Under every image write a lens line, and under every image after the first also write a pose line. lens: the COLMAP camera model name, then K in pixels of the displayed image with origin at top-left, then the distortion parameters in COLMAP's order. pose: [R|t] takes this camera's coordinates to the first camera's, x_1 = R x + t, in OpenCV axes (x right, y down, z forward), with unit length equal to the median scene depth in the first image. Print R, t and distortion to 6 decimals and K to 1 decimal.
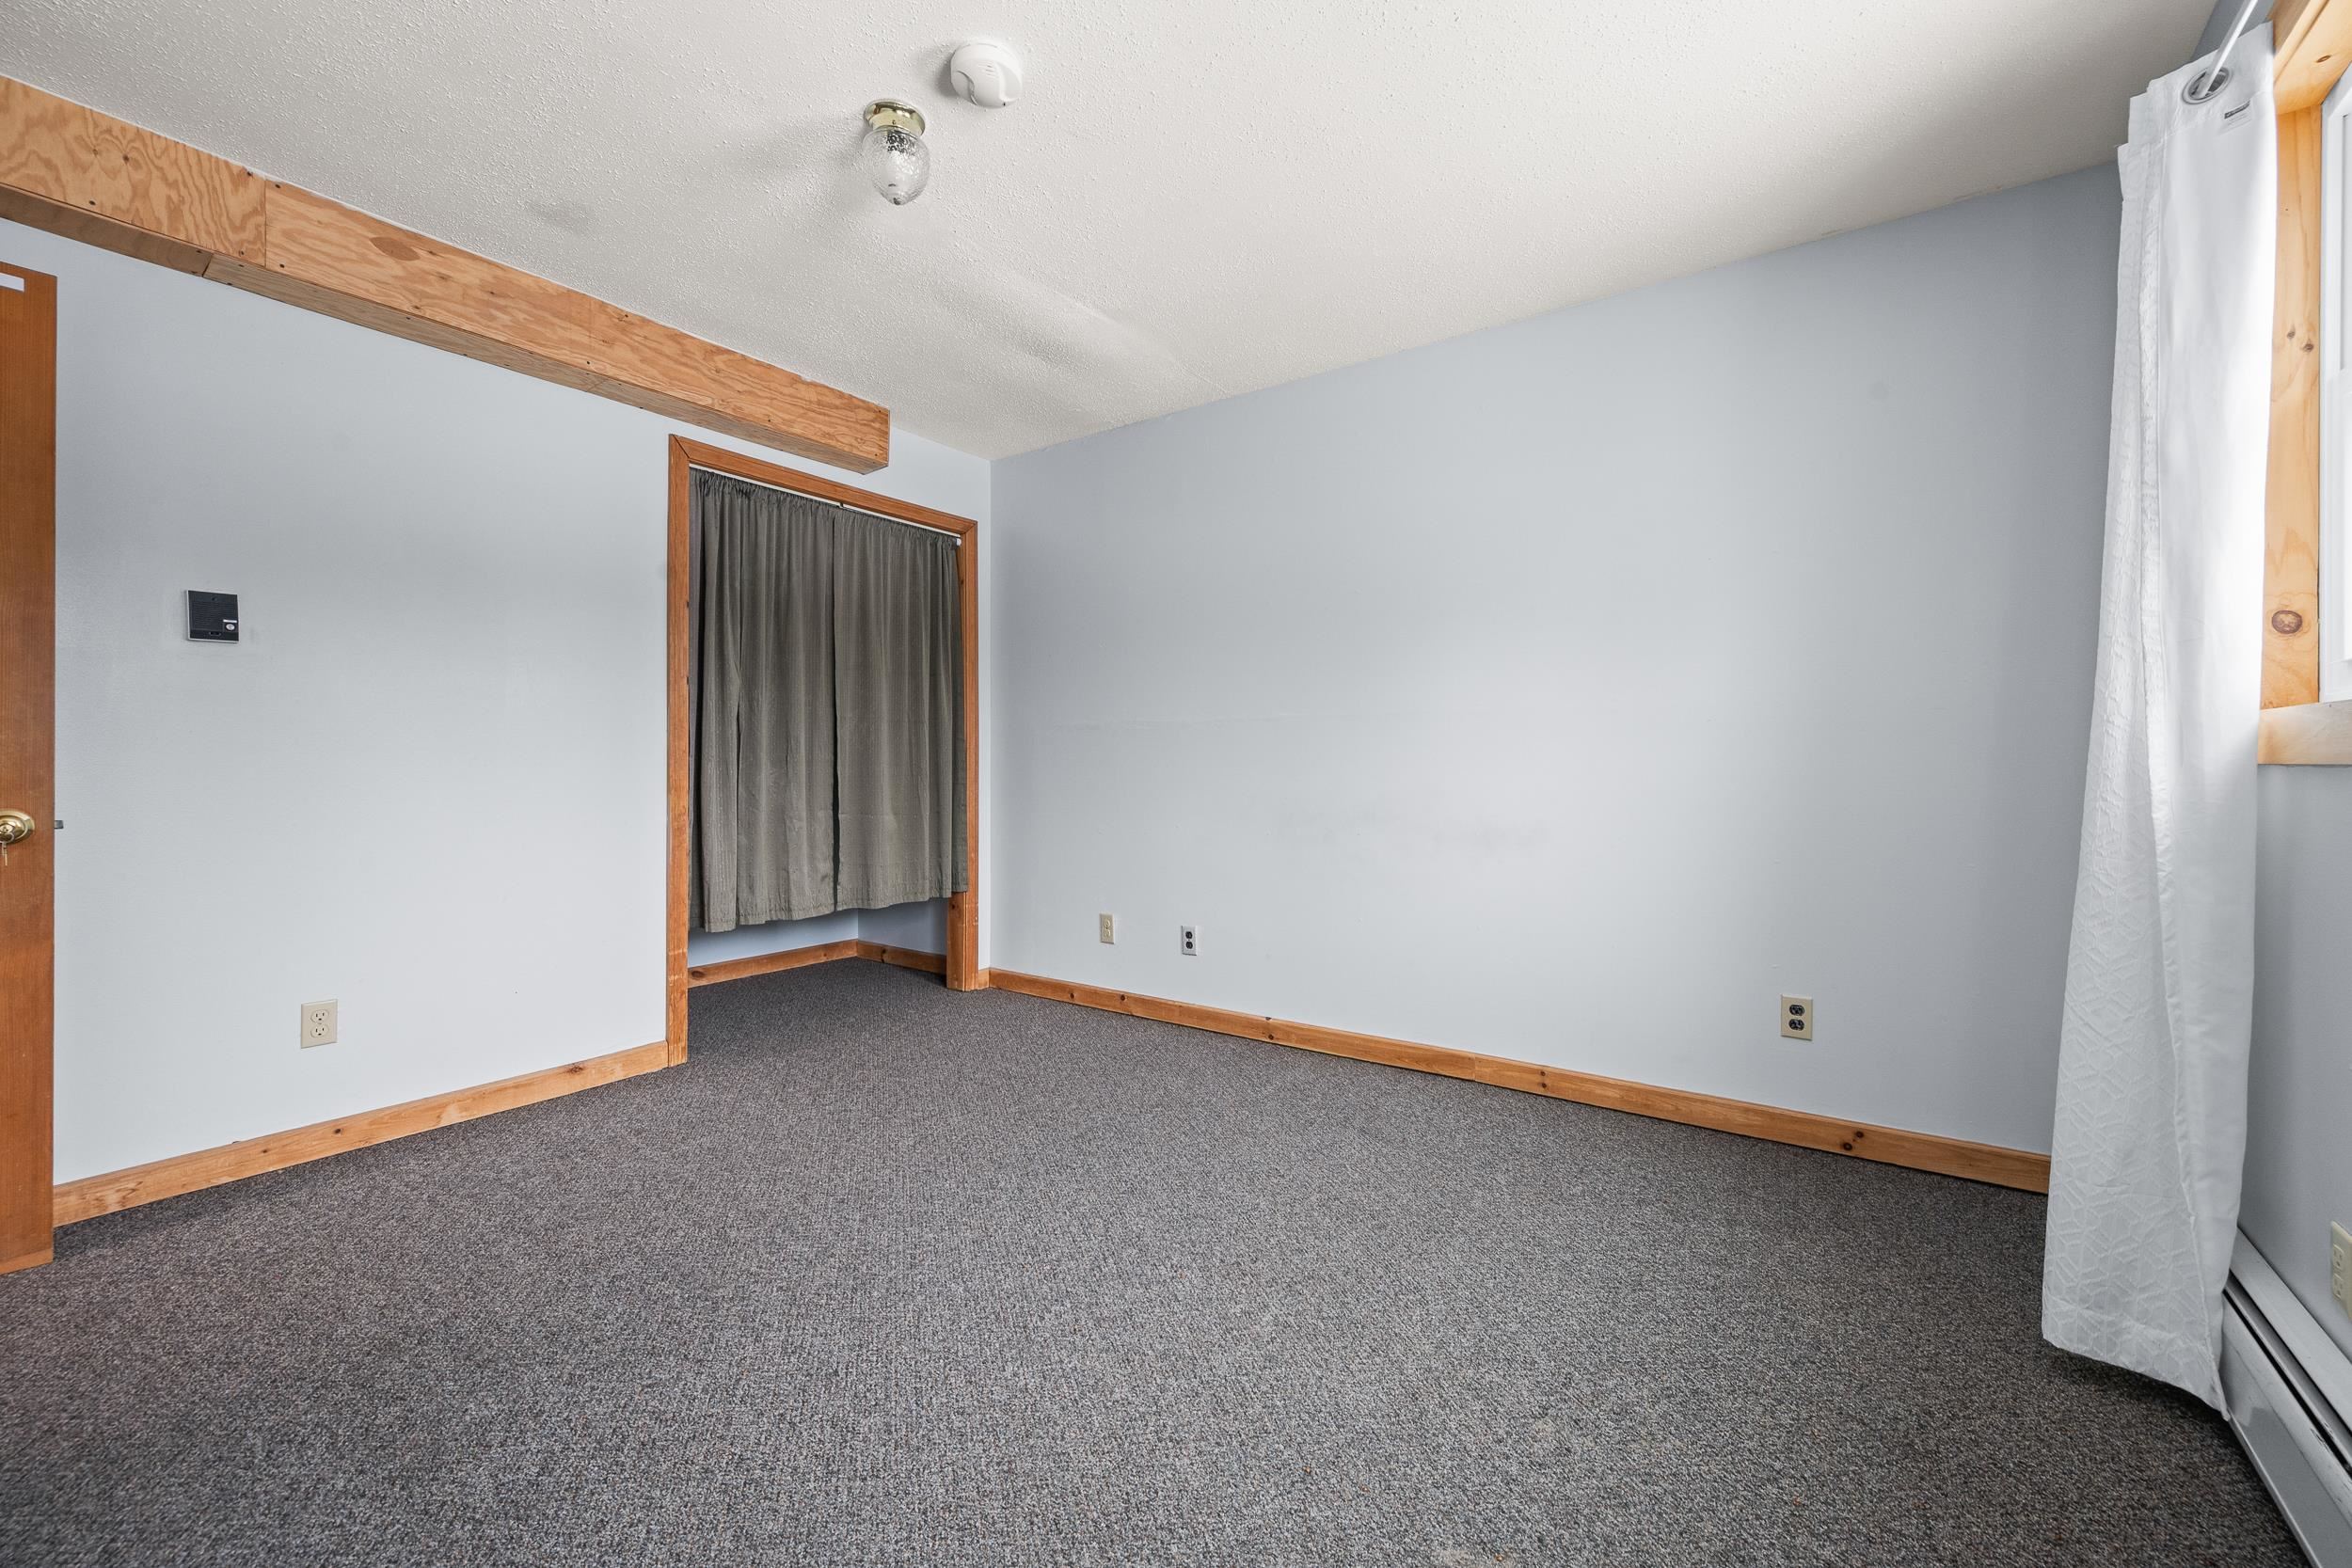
lens RADIAL K [[924.3, 0, 1189.5], [0, 924.3, 766.4], [0, 0, 1]] dist [-0.001520, -0.000321]
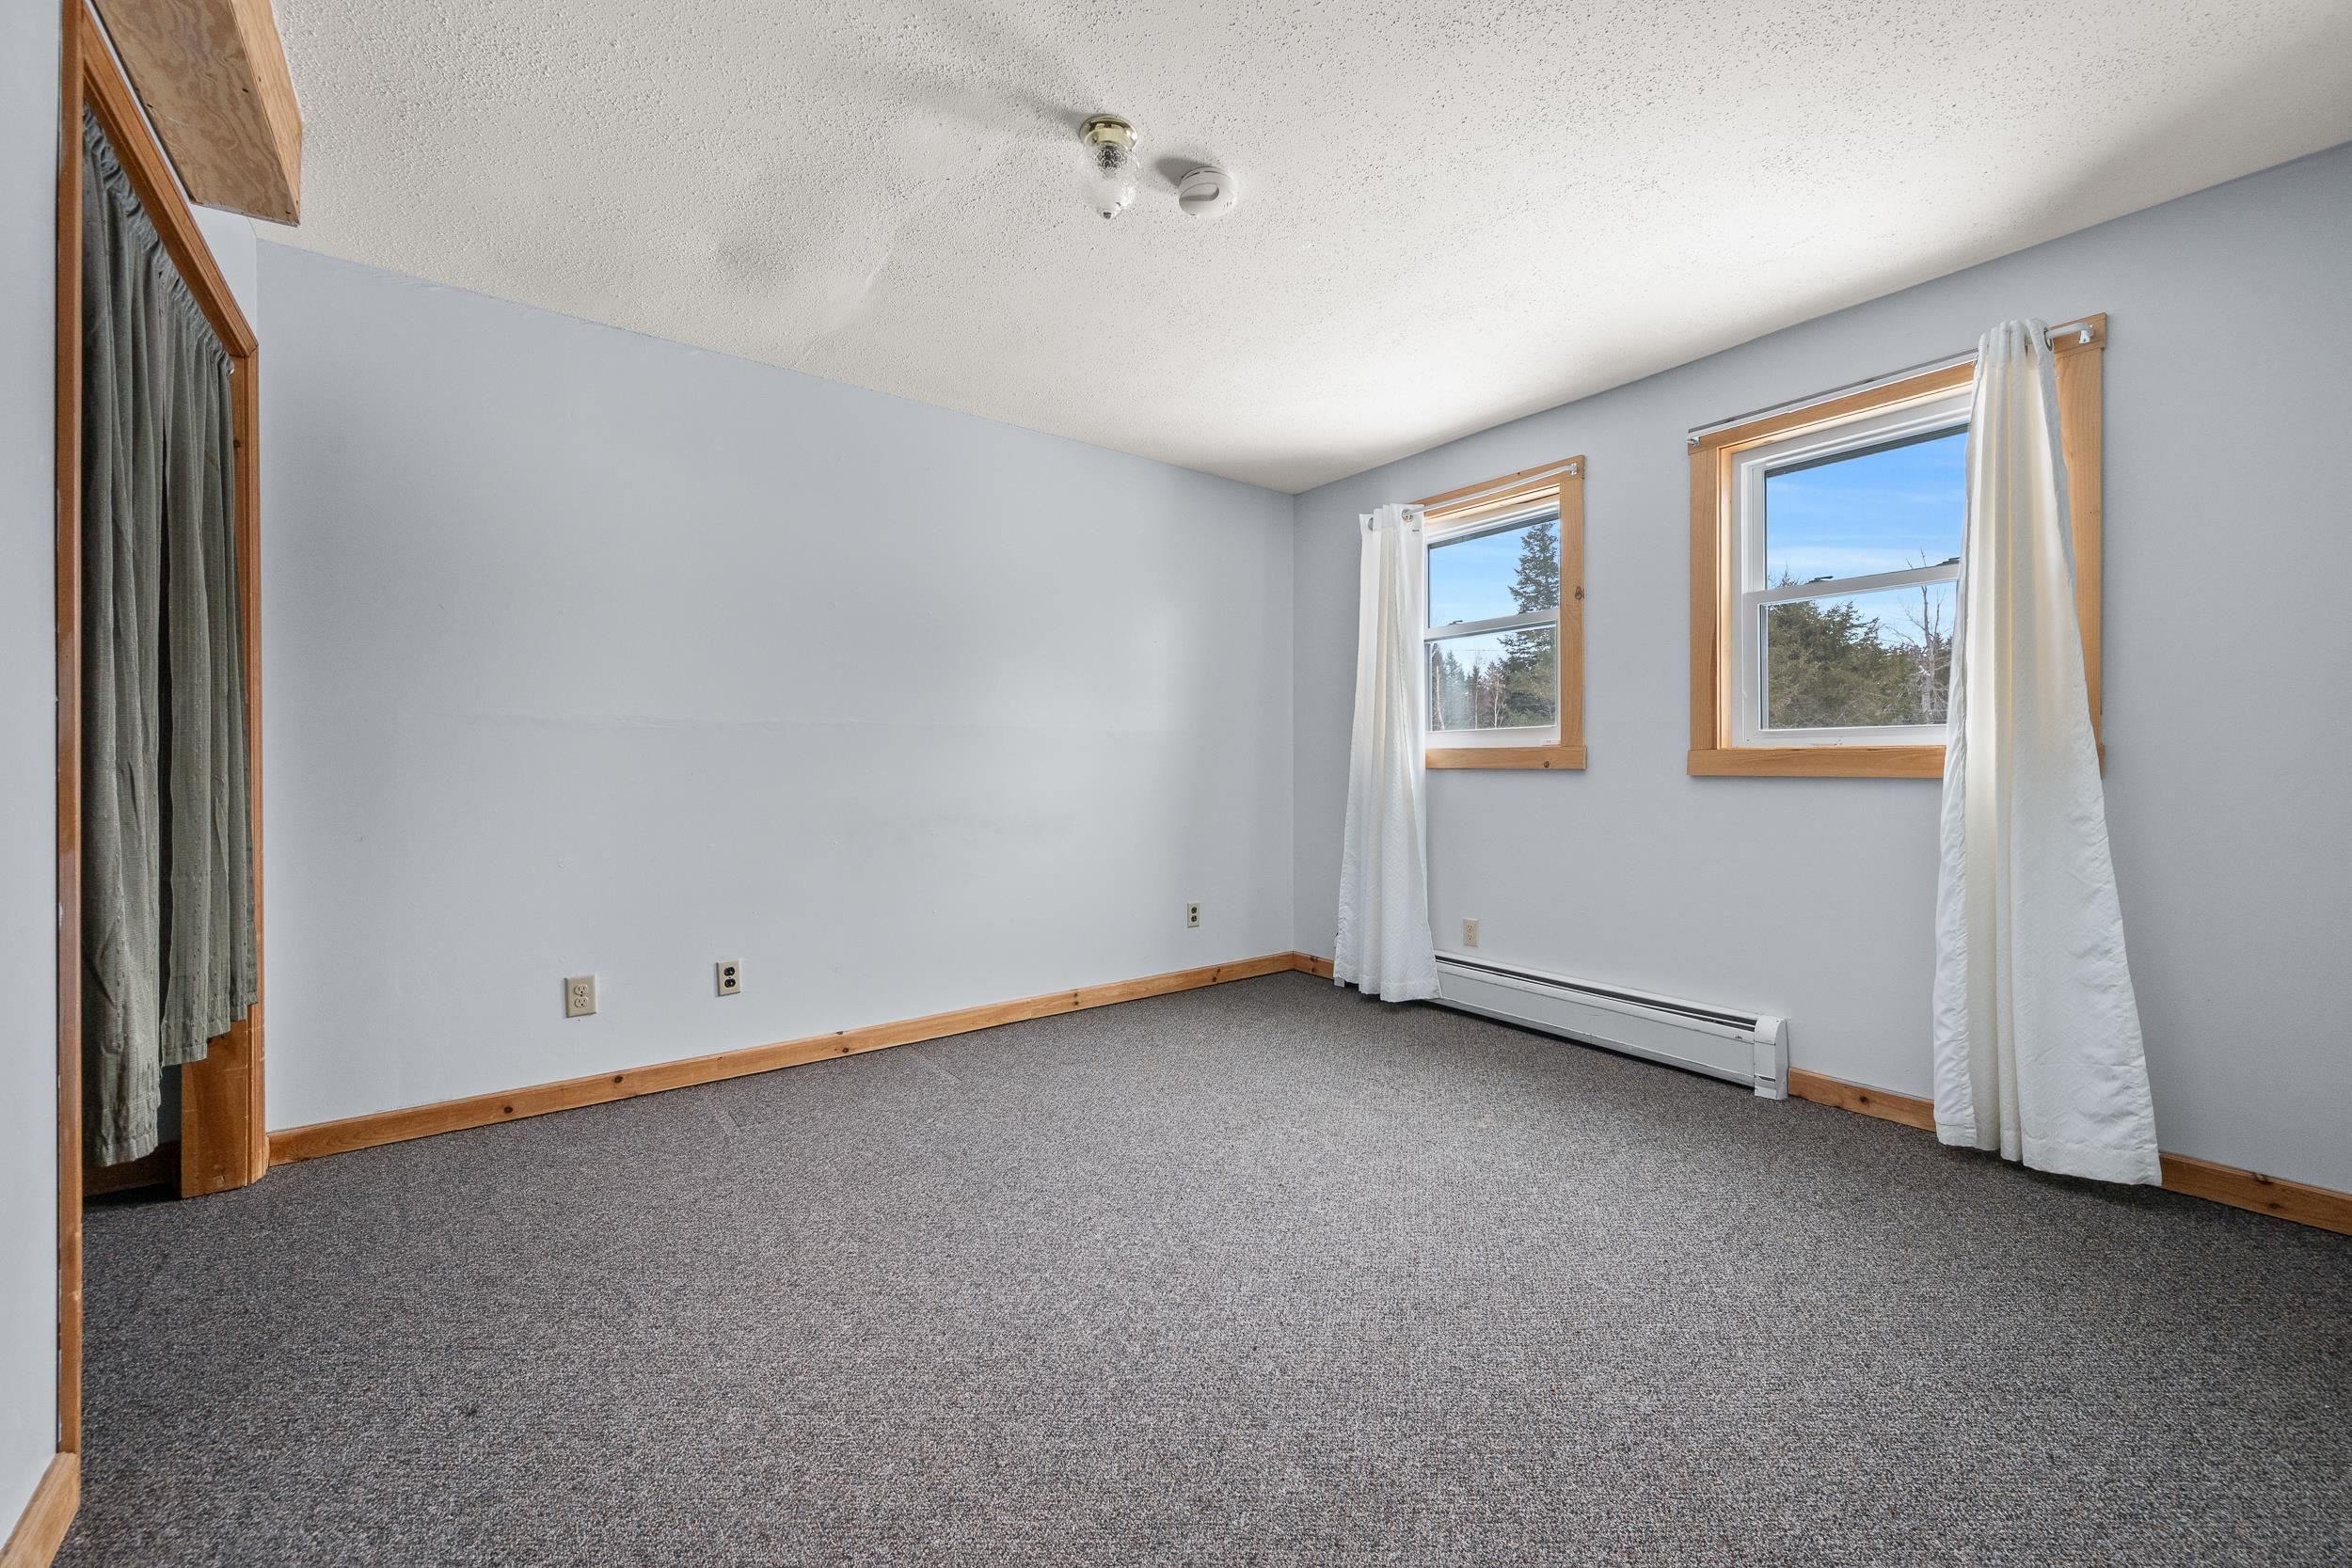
lens RADIAL K [[924.3, 0, 1189.5], [0, 924.3, 766.4], [0, 0, 1]] dist [-0.001520, -0.000321]
pose [[0.294861, -0.002062, 0.955538, -0.890660], [0.005375, 0.999985, 0.000499, -0.006818], [-0.955525, 0.004989, 0.294868, 0.438239]]
